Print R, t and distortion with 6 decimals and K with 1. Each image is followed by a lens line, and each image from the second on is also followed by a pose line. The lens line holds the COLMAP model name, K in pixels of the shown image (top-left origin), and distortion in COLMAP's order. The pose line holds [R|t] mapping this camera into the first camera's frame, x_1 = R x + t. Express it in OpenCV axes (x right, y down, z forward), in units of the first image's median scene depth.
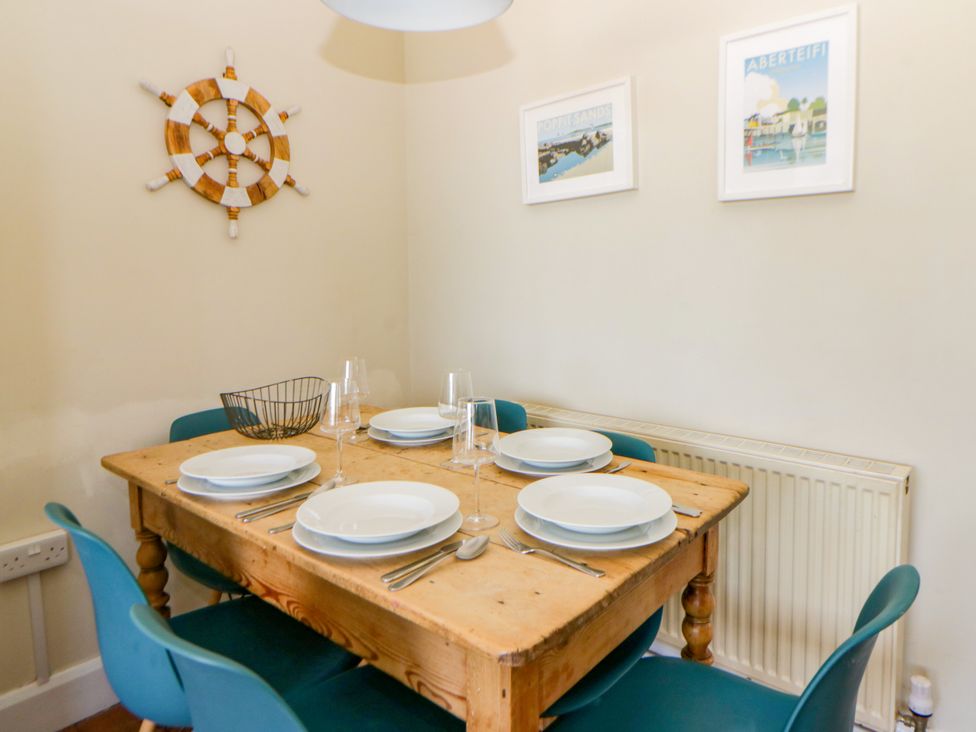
lens RADIAL K [[621.7, 0, 520.7], [0, 621.7, 318.7], [0, 0, 1]] dist [0.004262, 0.002049]
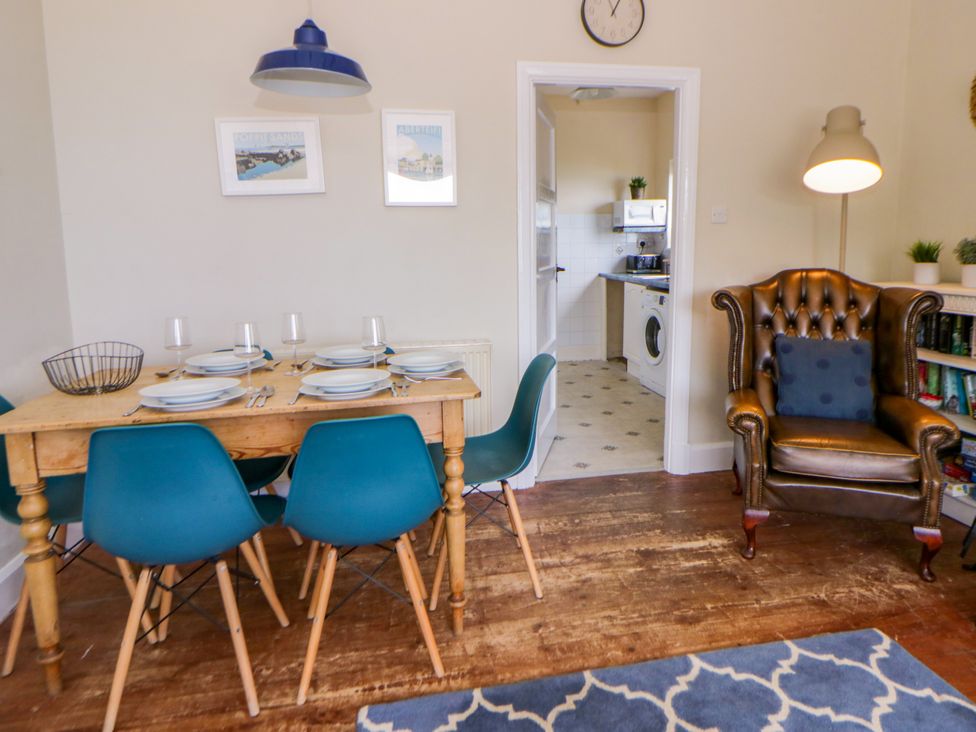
lens RADIAL K [[621.7, 0, 520.7], [0, 621.7, 318.7], [0, 0, 1]] dist [0.004262, 0.002049]
pose [[0.624598, -0.098233, 0.774744, -0.809175], [0.063358, 0.995161, 0.075101, 0.011804], [-0.778372, 0.002178, 0.627799, -0.350773]]
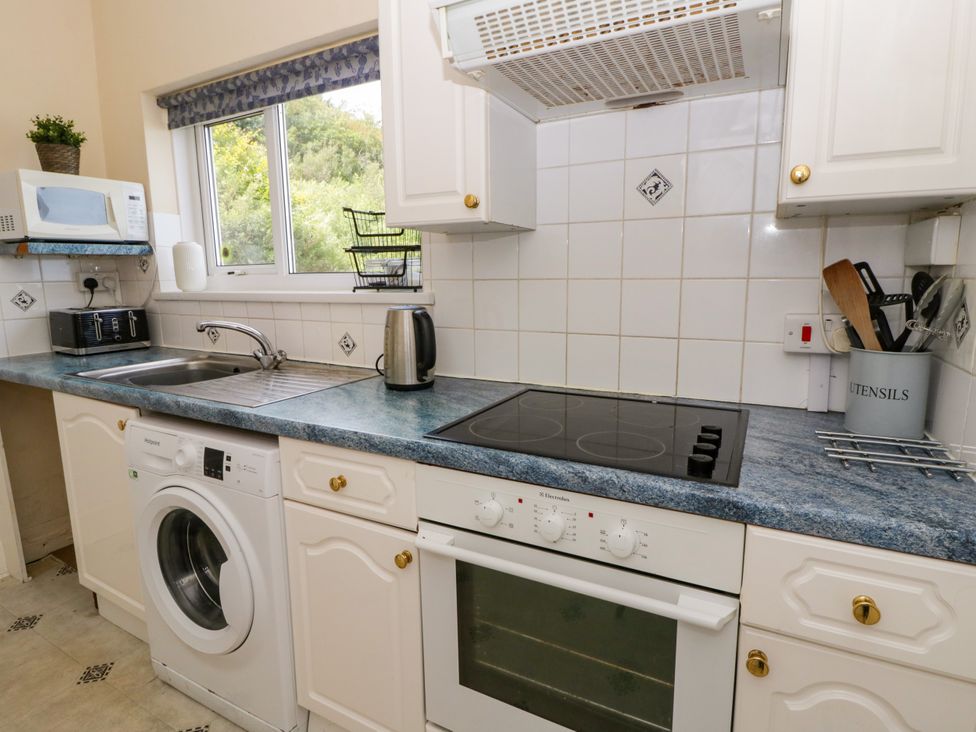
lens RADIAL K [[517.6, 0, 498.0], [0, 517.6, 360.9], [0, 0, 1]] dist [-0.002884, -0.007208]
pose [[-0.208878, -0.155115, 0.965562, 1.111333], [0.077656, 0.981592, 0.174490, -0.064278], [-0.974854, 0.111429, -0.192988, 0.711117]]
